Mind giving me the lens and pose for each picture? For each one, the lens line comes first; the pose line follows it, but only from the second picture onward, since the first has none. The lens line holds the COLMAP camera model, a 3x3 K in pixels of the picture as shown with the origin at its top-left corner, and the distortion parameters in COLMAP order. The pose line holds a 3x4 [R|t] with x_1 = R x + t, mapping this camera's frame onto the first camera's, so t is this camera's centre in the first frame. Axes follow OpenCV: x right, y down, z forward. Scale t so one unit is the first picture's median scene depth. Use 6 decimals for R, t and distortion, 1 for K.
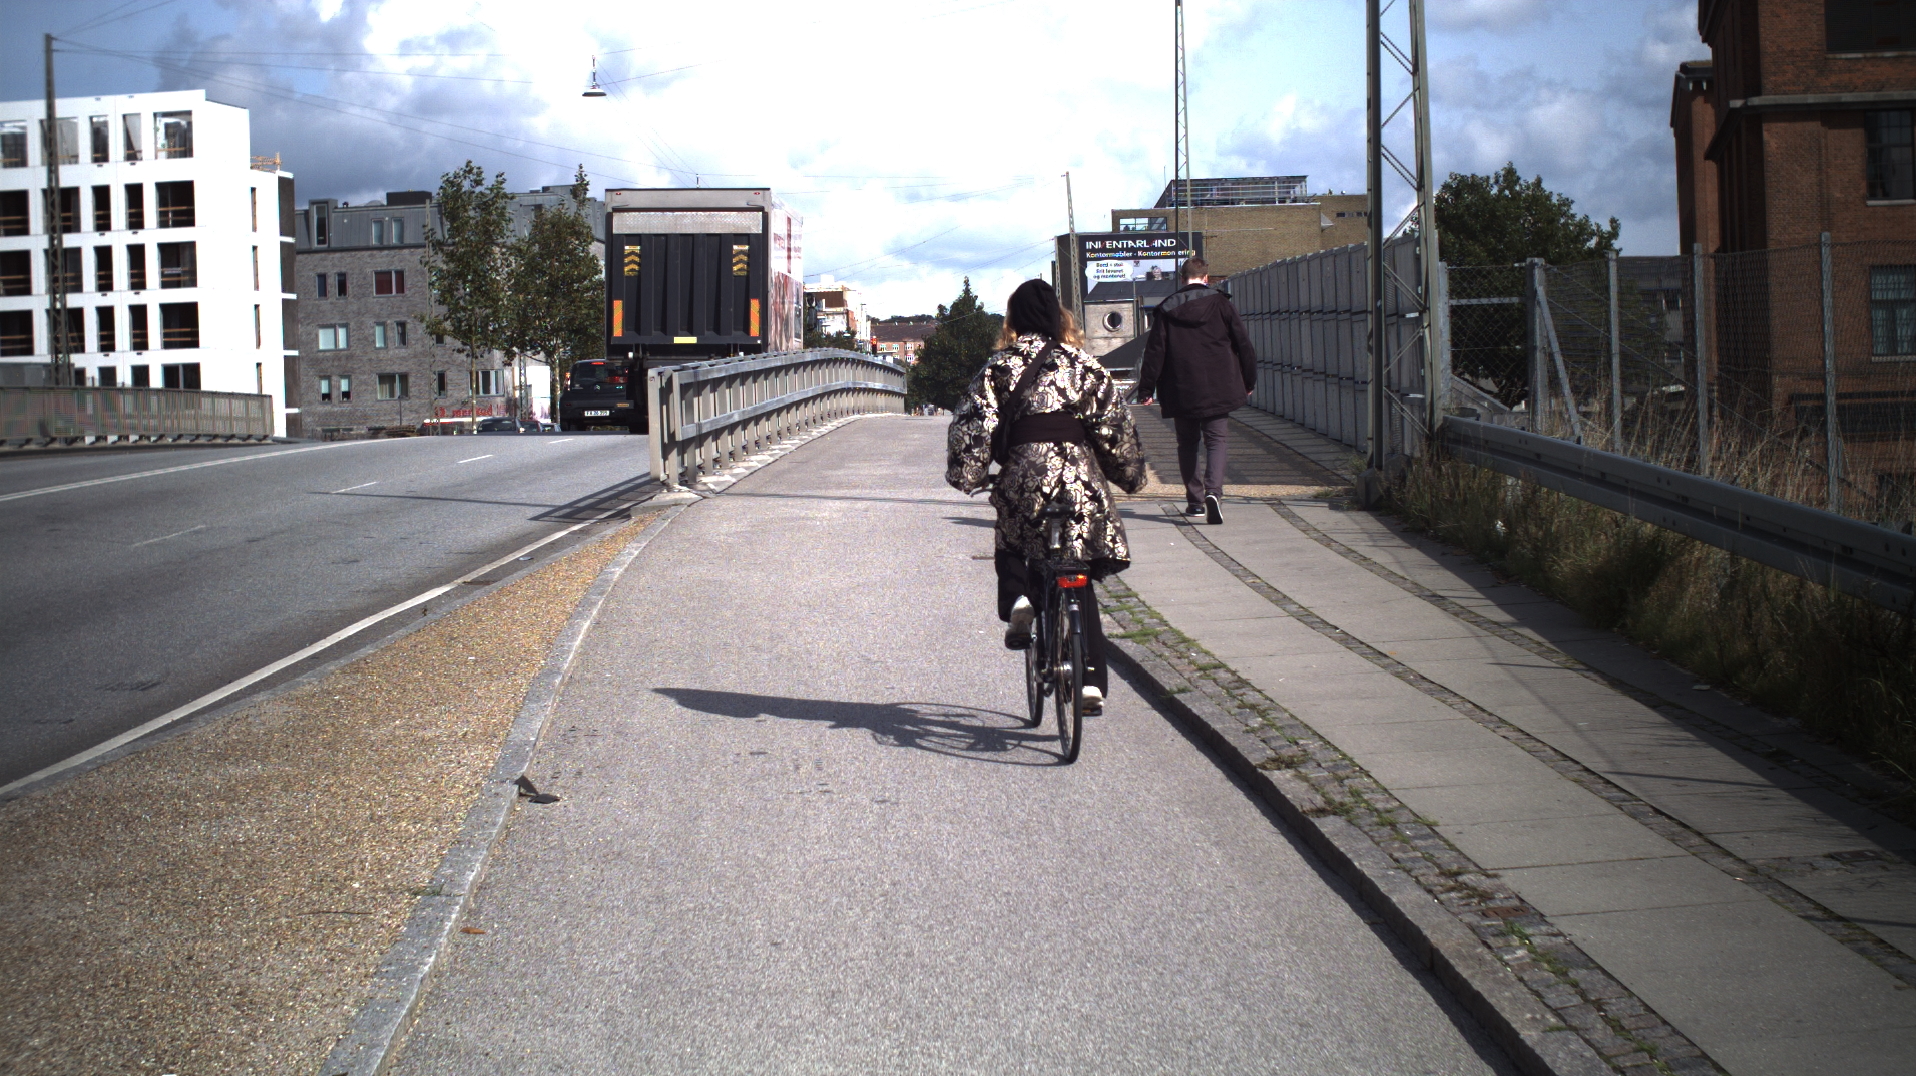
lens RADIAL K [[3321.7, 0, 958.0], [0, 3321.7, 538.0], [0, 0, 1]] dist [-0.284388, 0.349674]
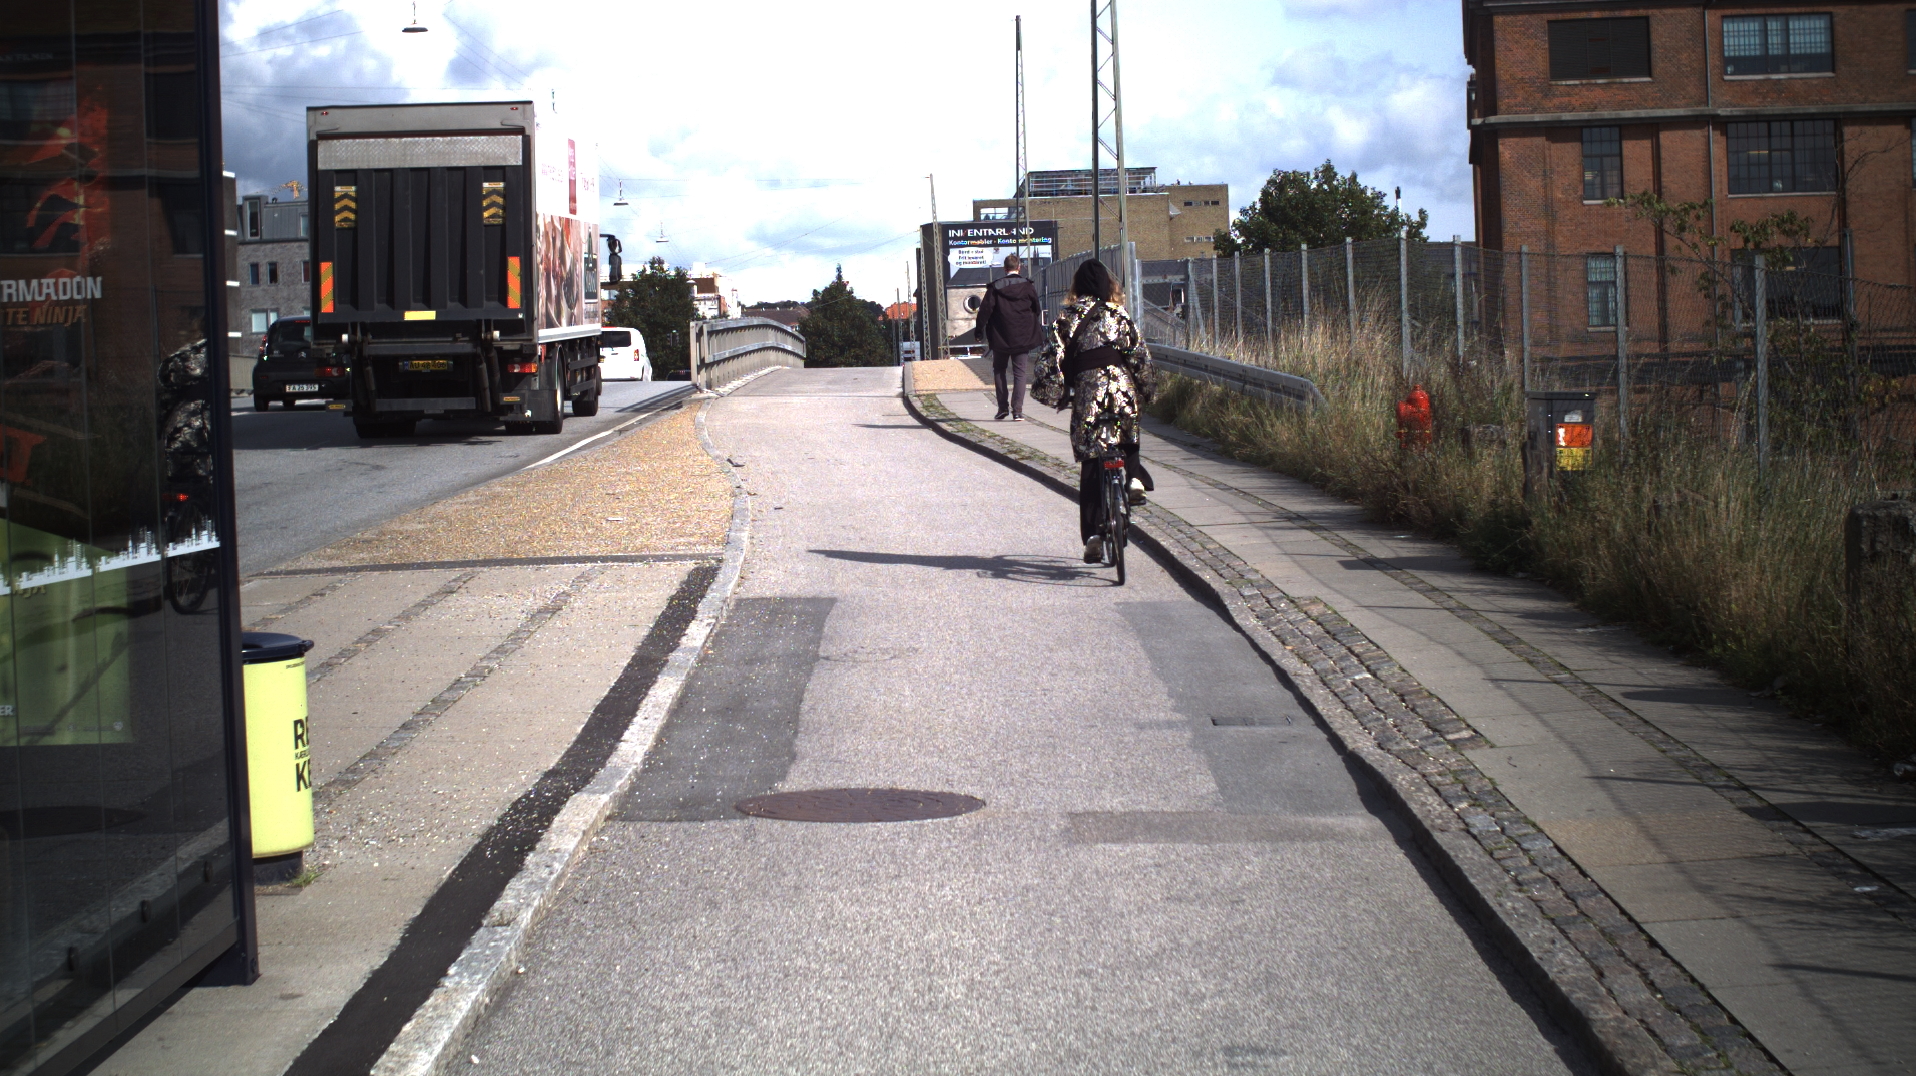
lens RADIAL K [[3316.6, 0, 846.0], [0, 3316.6, 539.0], [0, 0, 1]] dist [-0.273661, 0.006591]
pose [[0.999968, -0.003996, 0.006947, -0.003779], [0.003964, 0.999981, 0.004614, 0.008520], [-0.006965, -0.004586, 0.999965, -0.113847]]
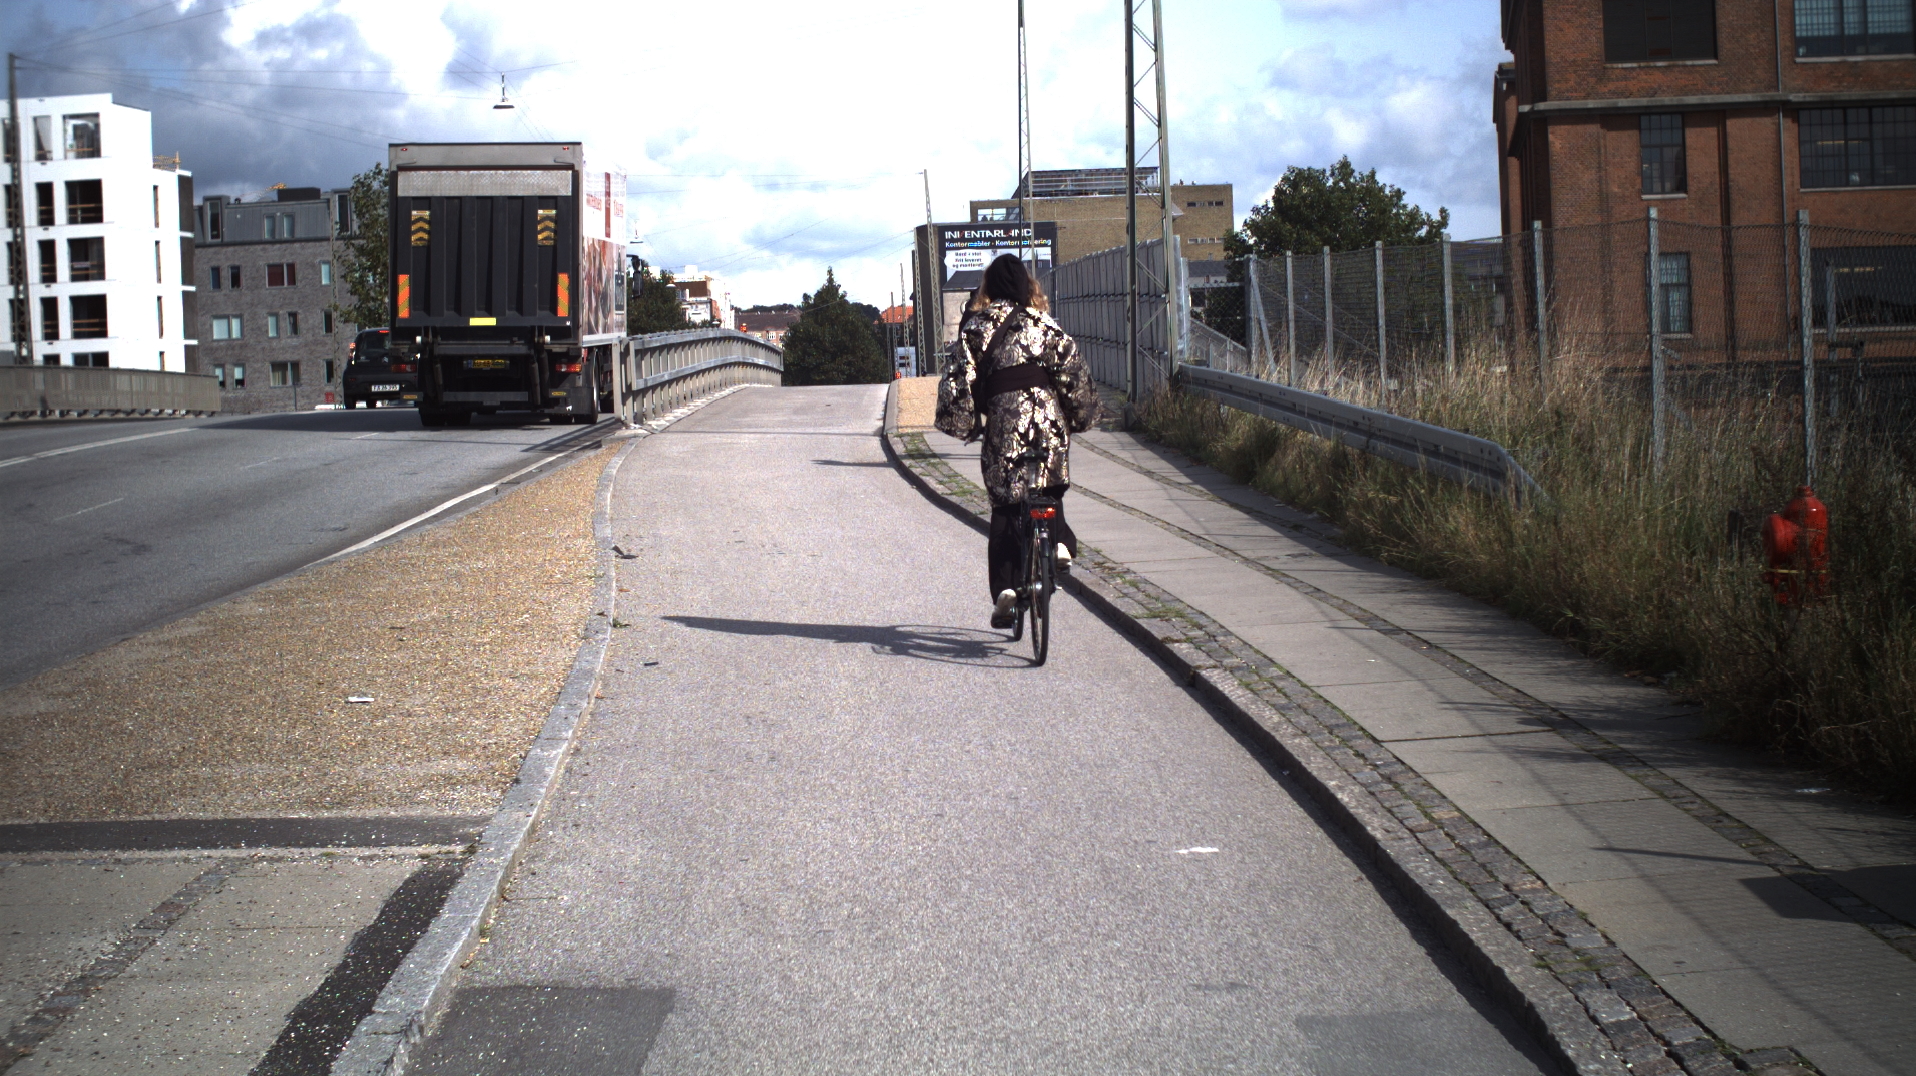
lens RADIAL K [[3321.7, 0, 958.0], [0, 3321.7, 538.0], [0, 0, 1]] dist [-0.284388, 0.349674]
pose [[0.999119, -0.006821, 0.041404, -0.001243], [0.006682, 0.999972, 0.003500, 0.004262], [-0.041427, -0.003220, 0.999136, -0.057327]]
